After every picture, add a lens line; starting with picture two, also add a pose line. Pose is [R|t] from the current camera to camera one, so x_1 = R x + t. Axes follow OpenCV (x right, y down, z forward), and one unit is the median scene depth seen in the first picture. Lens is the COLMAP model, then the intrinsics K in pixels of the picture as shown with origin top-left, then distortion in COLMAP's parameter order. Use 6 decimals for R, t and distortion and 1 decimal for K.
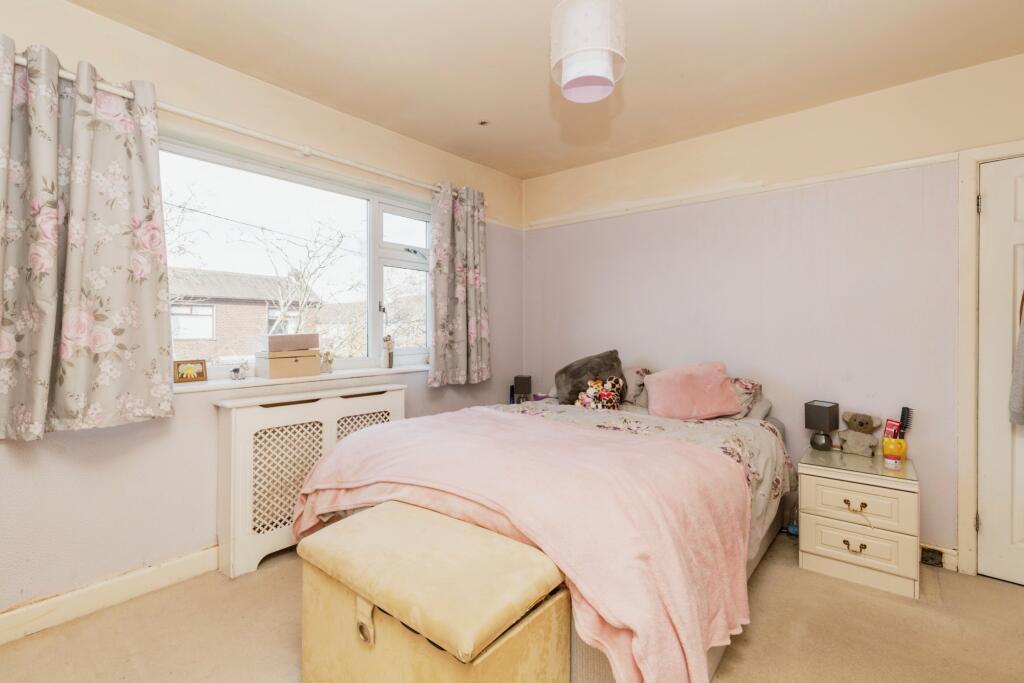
lens RADIAL K [[466.8, 0, 511.6], [0, 466.8, 327.7], [0, 0, 1]] dist [-0.000680, -0.000102]
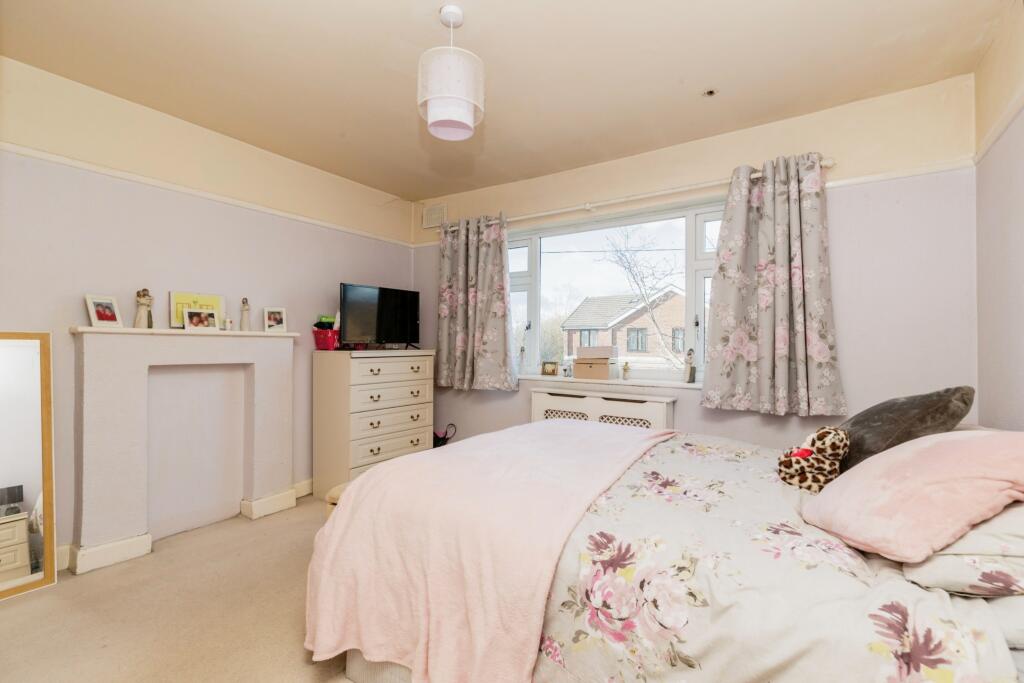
lens RADIAL K [[470.5, 0, 512.0], [0, 470.5, 341.5], [0, 0, 1]] dist [0.000441, 0.000115]
pose [[0.114999, -0.004529, -0.993355, 0.780868], [-0.006939, 0.999962, -0.005362, 0.008944], [0.993341, 0.007509, 0.114963, 0.602006]]
